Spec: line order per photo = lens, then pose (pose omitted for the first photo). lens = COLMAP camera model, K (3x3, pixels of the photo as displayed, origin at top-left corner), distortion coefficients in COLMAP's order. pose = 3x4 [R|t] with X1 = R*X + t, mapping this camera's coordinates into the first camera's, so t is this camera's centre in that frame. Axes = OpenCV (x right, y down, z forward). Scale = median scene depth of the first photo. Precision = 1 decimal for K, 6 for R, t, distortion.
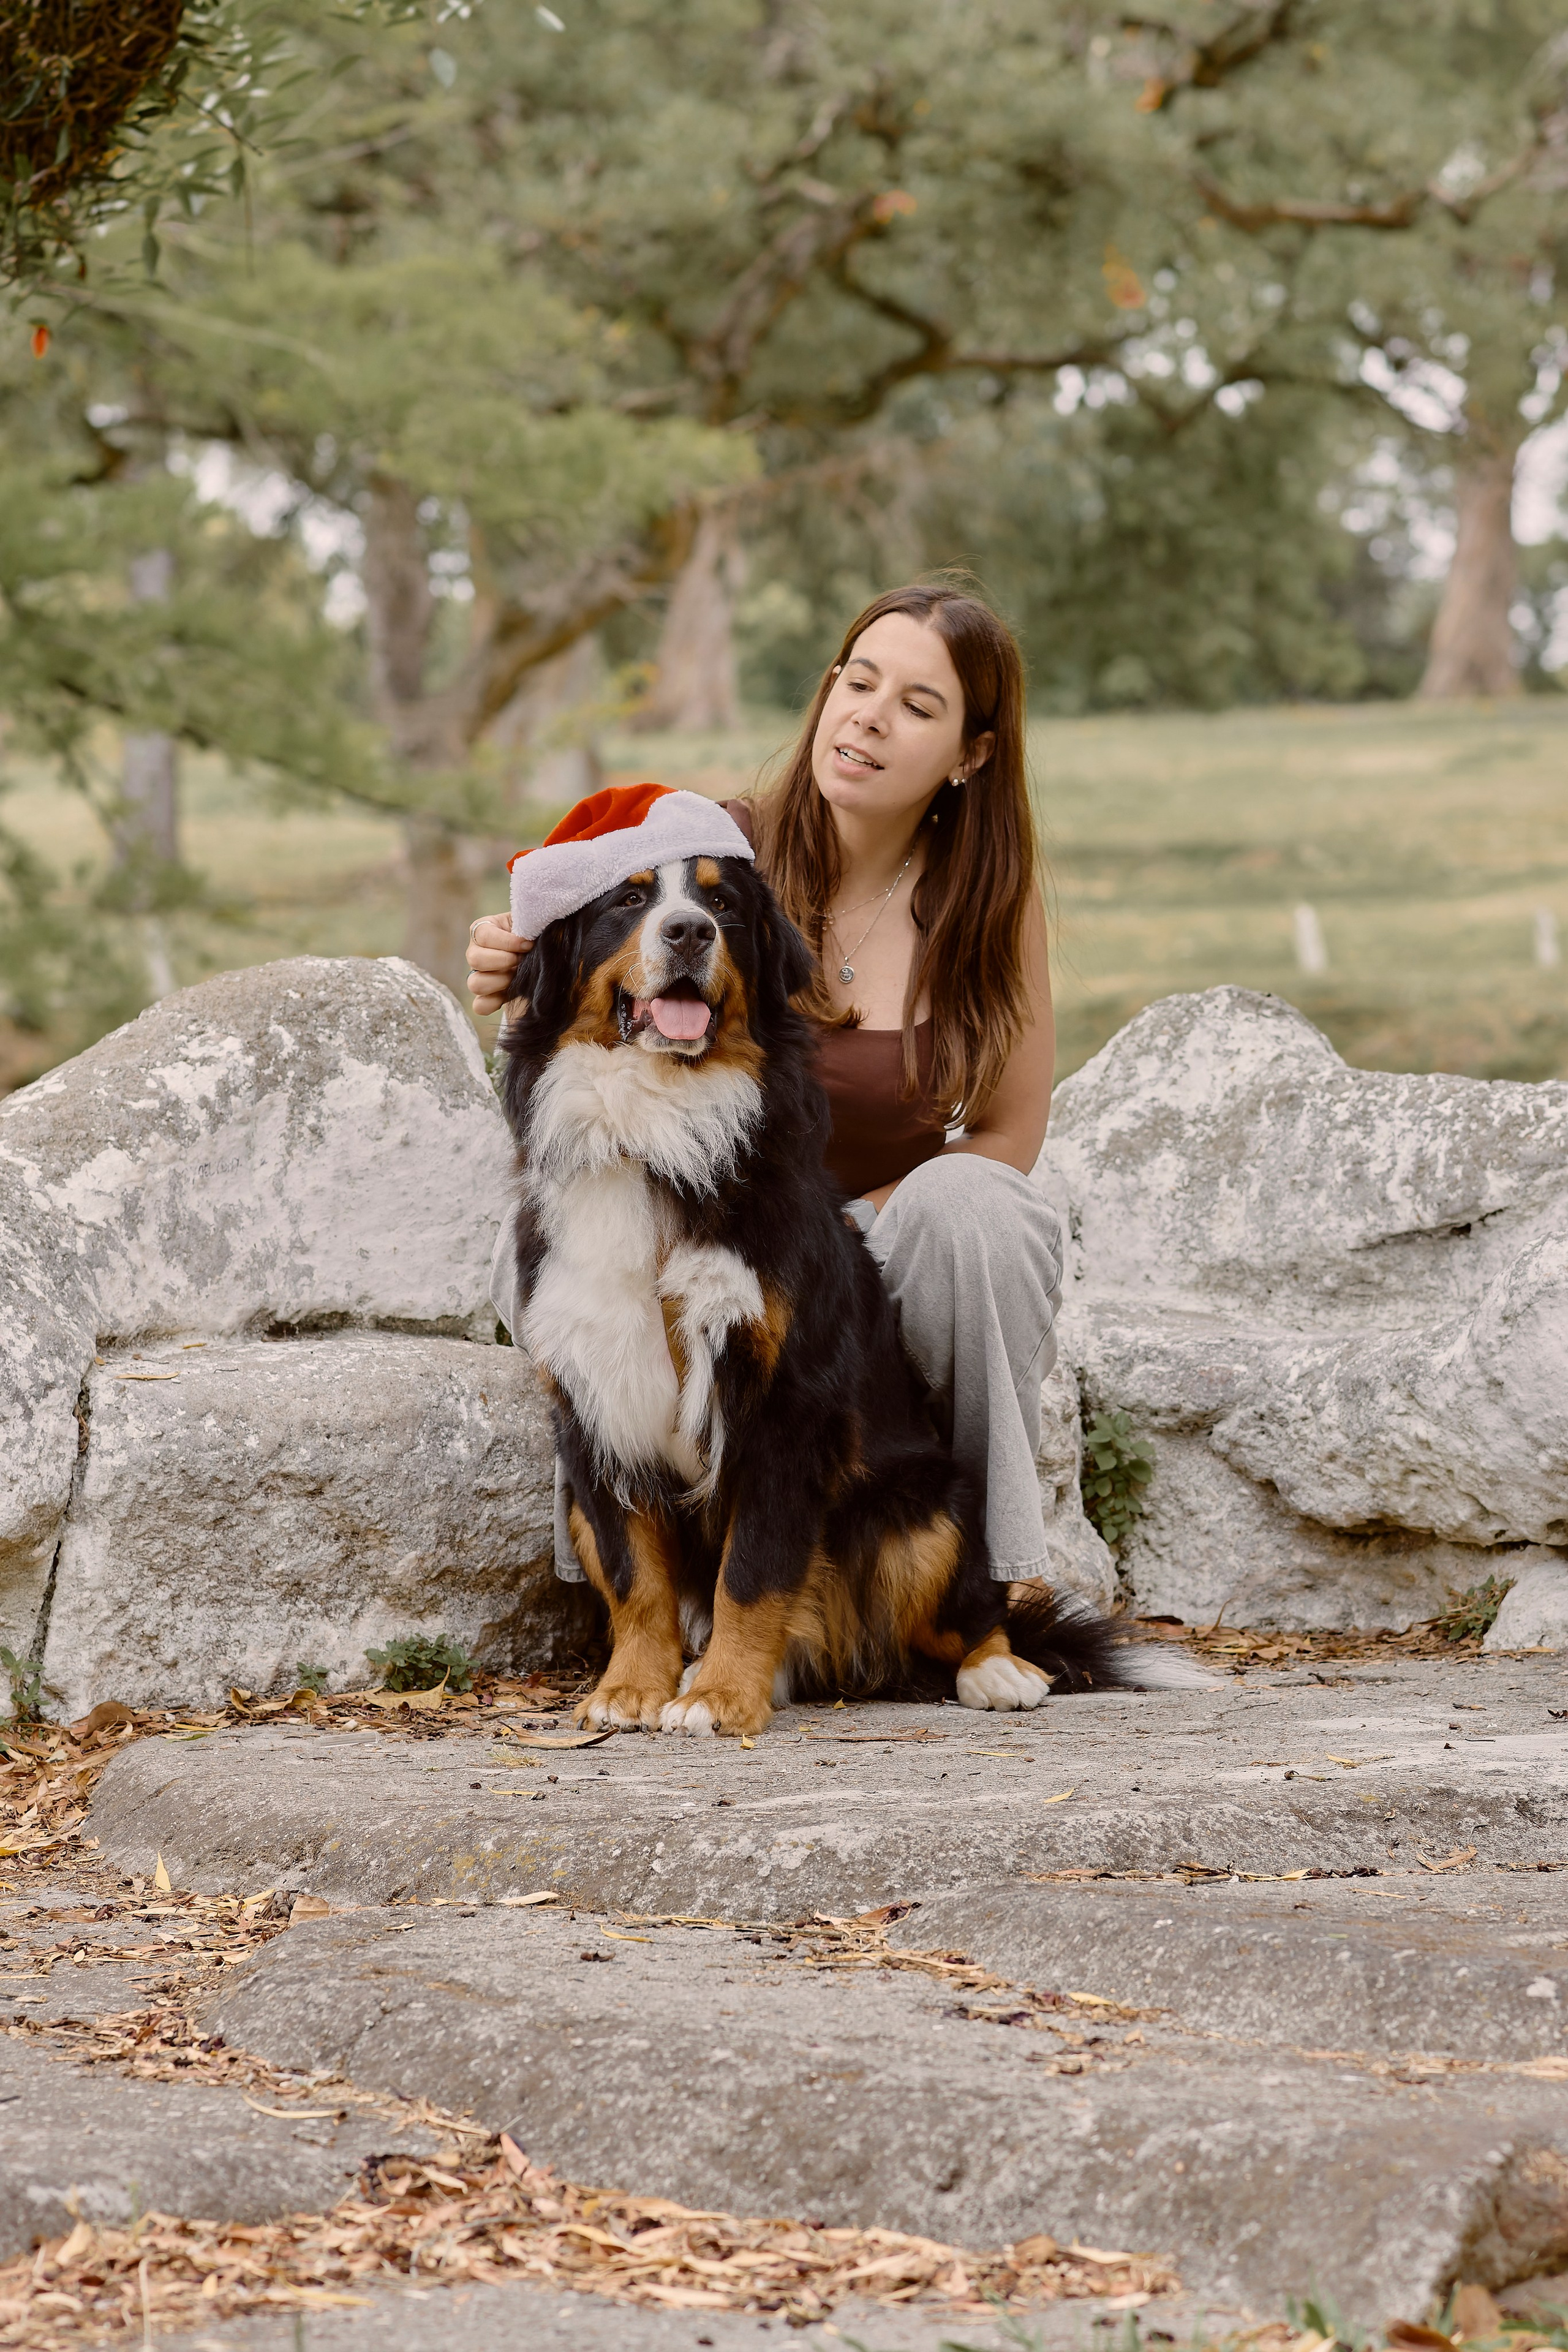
lens RADIAL K [[9035.7, 0, 708.4], [0, 9035.7, 1284.1], [0, 0, 1]] dist [-0.068560, -0.143788]
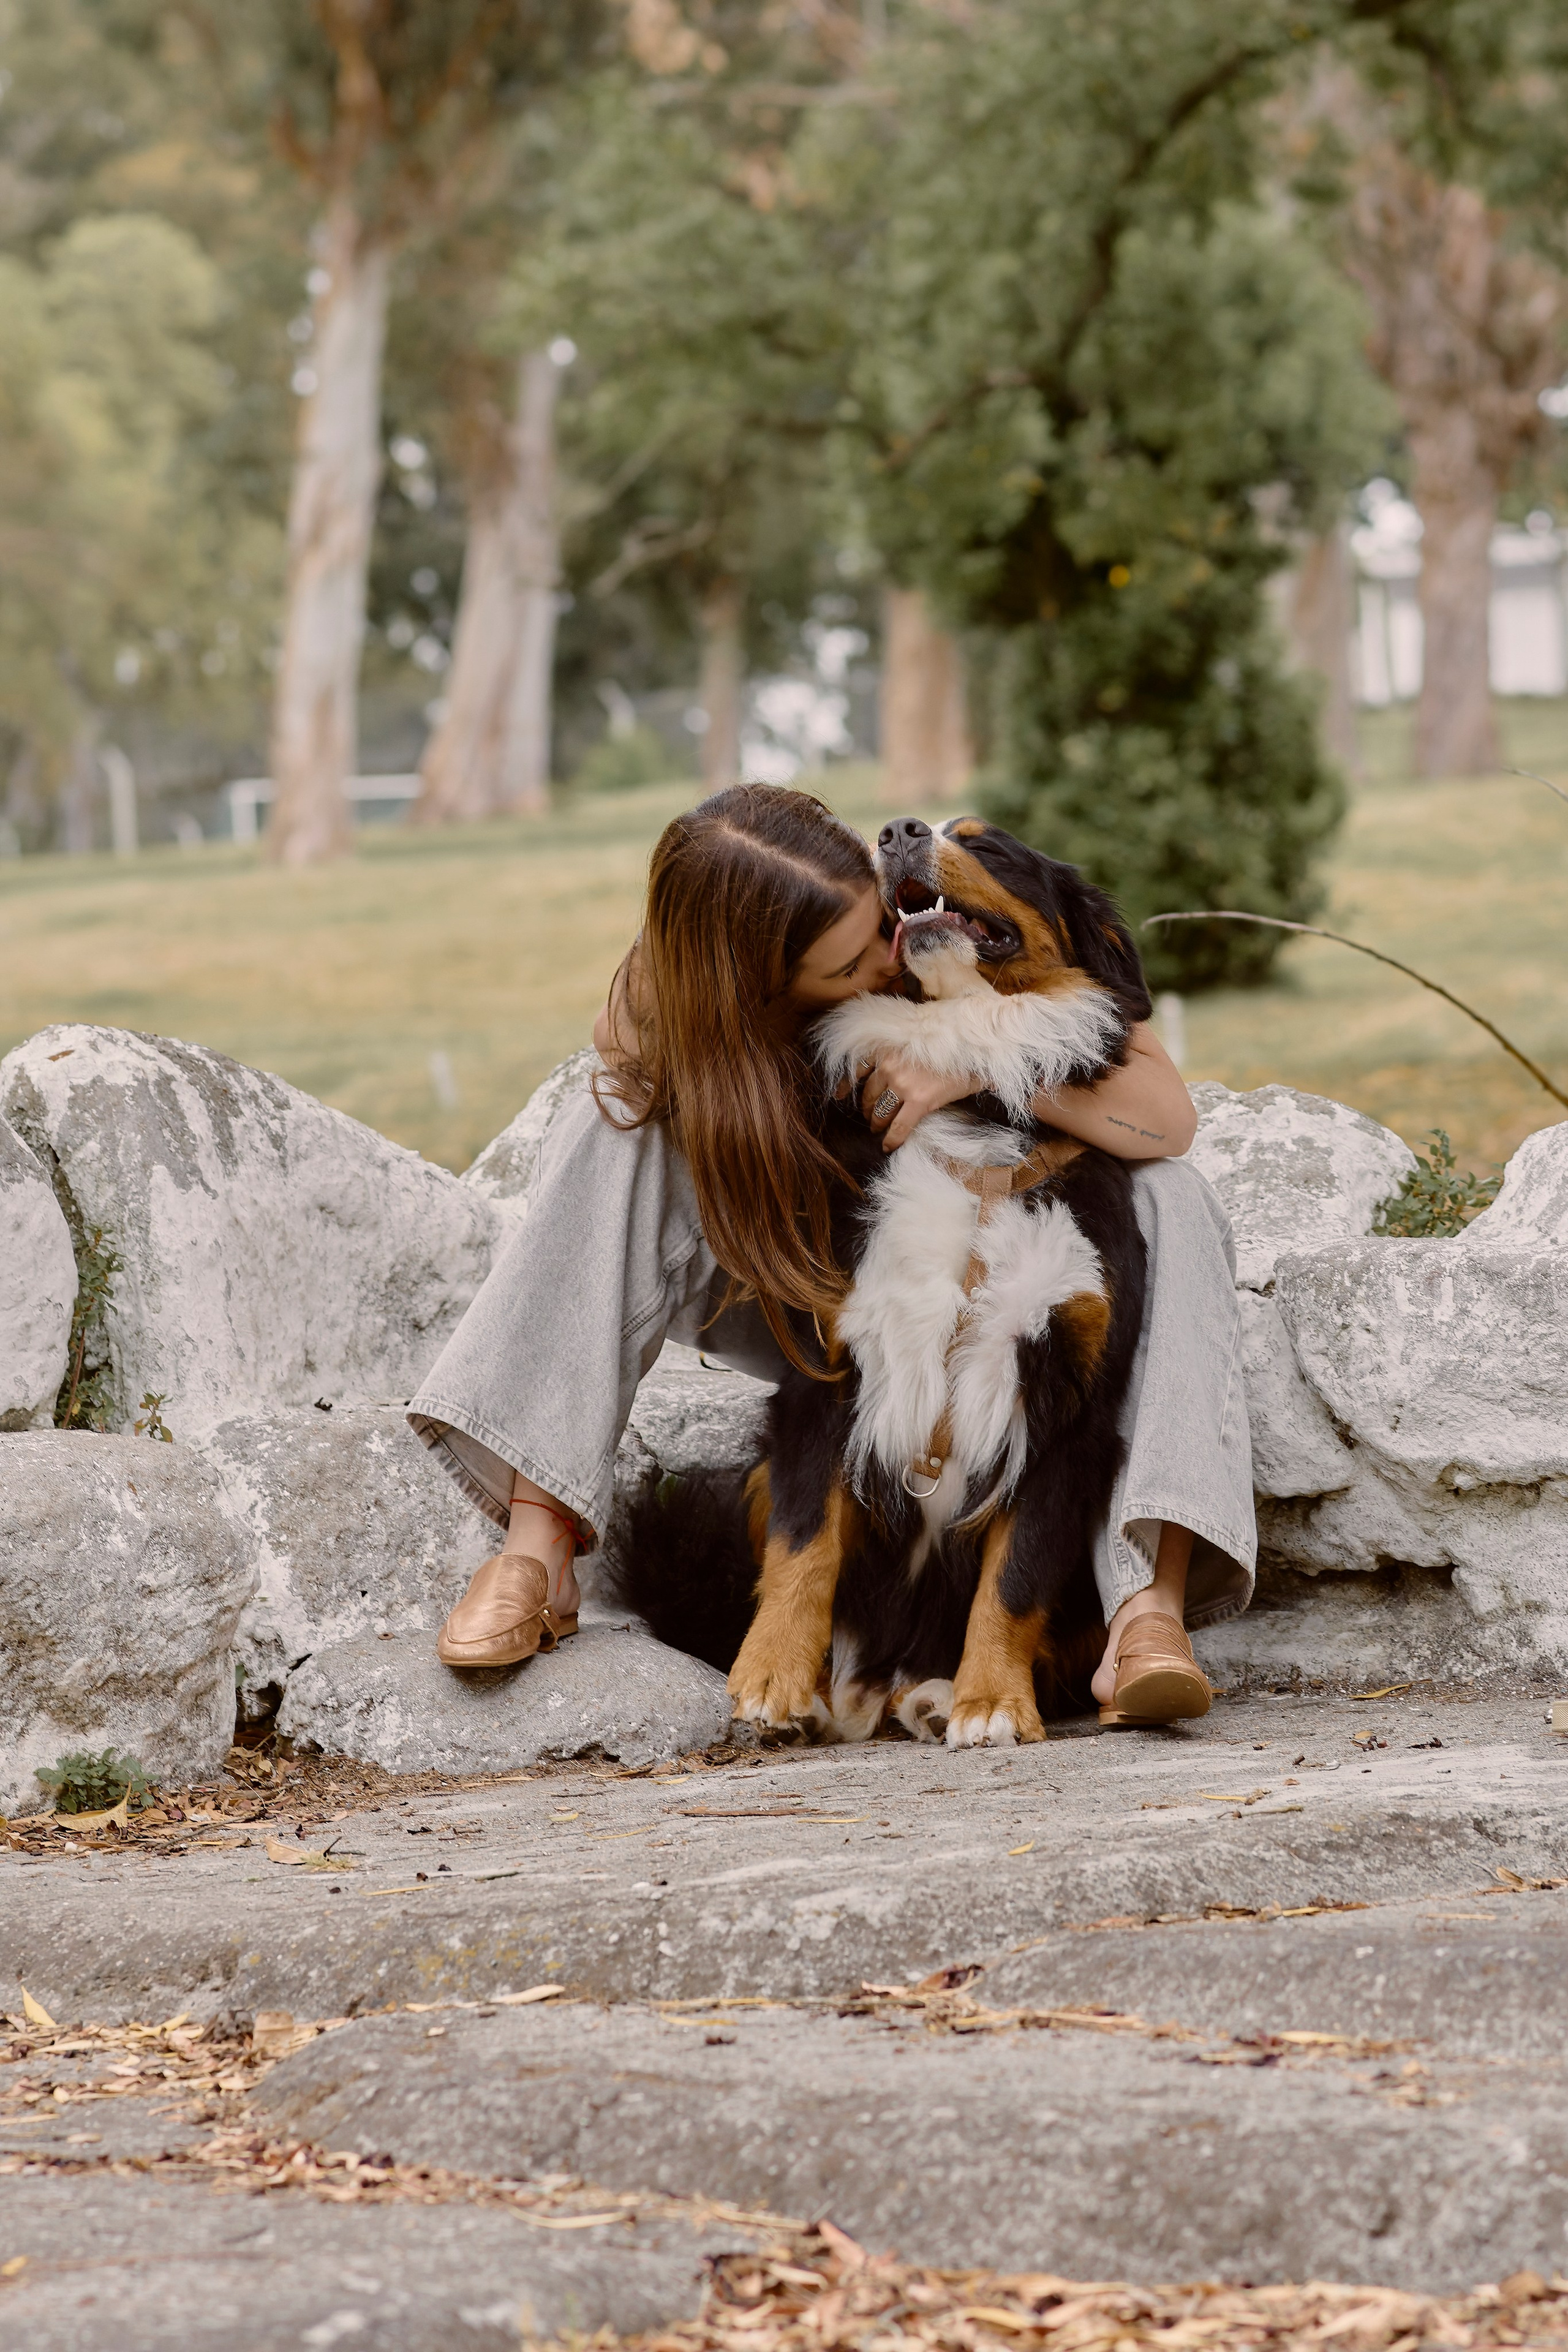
lens RADIAL K [[9204.5, 0, 784.0], [0, 9204.5, 1176.0], [0, 0, 1]] dist [-0.035070, -0.560900]
pose [[0.967743, -0.052883, 0.246328, -0.214910], [0.061814, 0.997676, -0.028663, 0.013524], [-0.244240, 0.042965, 0.968763, 0.089111]]
